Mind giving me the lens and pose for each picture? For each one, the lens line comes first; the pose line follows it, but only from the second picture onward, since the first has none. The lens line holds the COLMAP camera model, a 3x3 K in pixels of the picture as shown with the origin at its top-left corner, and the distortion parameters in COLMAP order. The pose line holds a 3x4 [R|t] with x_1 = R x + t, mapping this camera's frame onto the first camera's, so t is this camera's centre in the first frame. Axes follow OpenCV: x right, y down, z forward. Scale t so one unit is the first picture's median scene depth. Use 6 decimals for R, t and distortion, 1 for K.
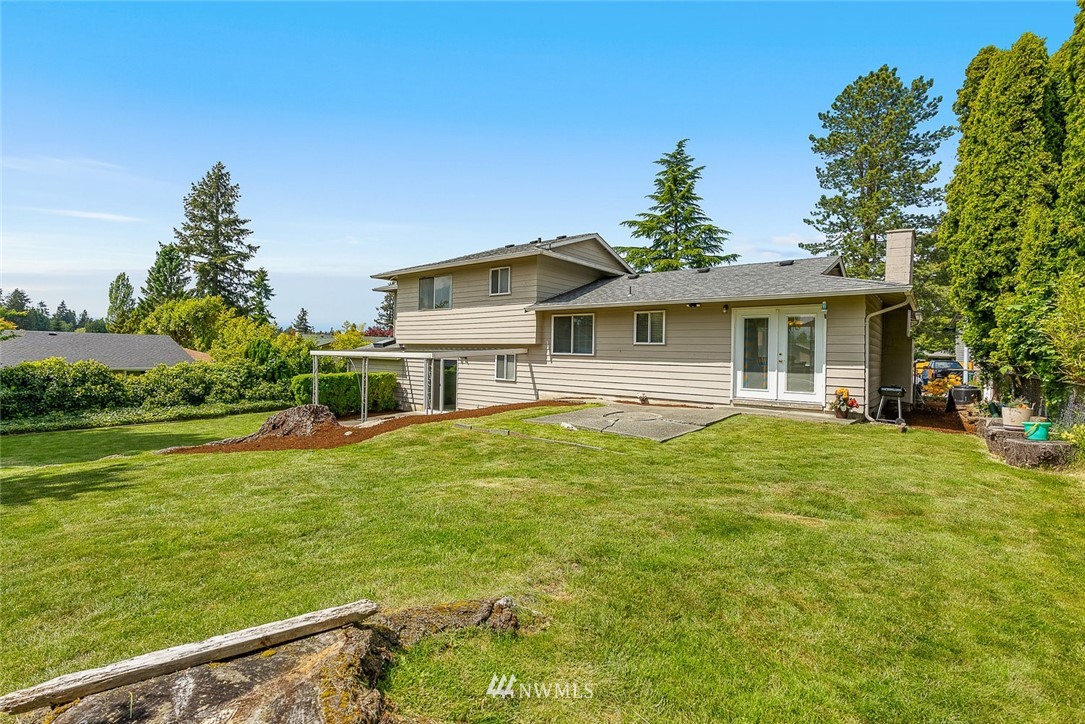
lens RADIAL K [[498.2, 0, 540.0], [0, 498.2, 356.7], [0, 0, 1]] dist [-0.005759, -0.000106]
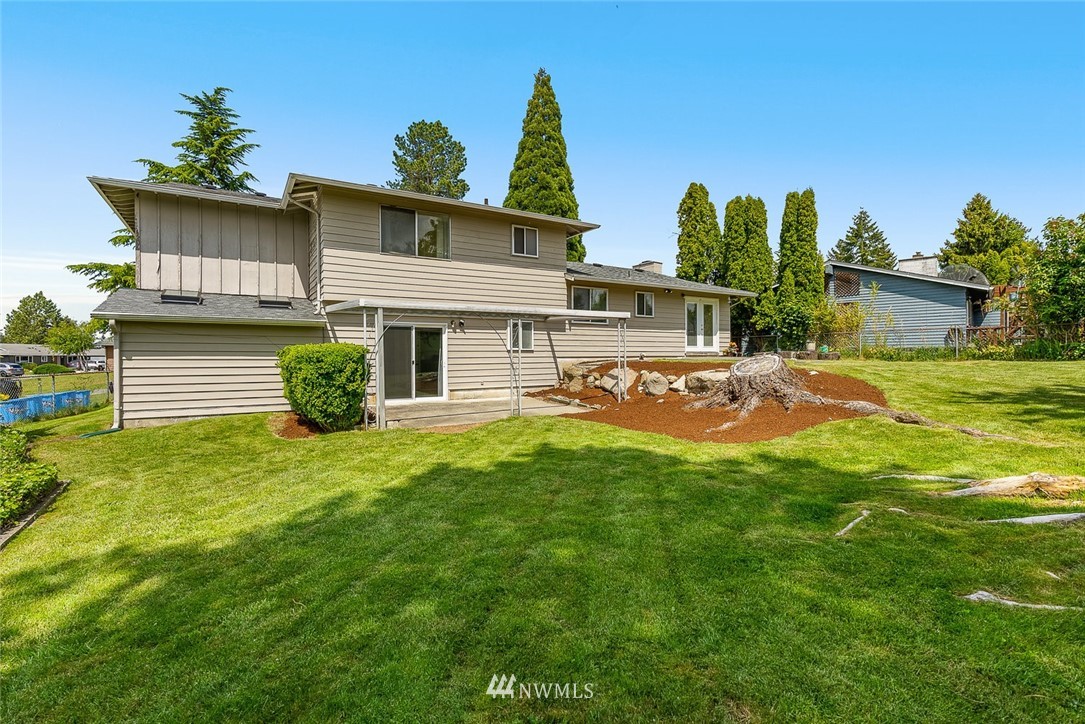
lens RADIAL K [[498.2, 0, 539.7], [0, 498.2, 359.5], [0, 0, 1]] dist [-0.005759, -0.000106]
pose [[0.325003, -0.021736, 0.945463, -0.962342], [0.022354, 0.999633, 0.015297, 0.053670], [-0.945449, 0.016163, 0.325370, 0.690519]]
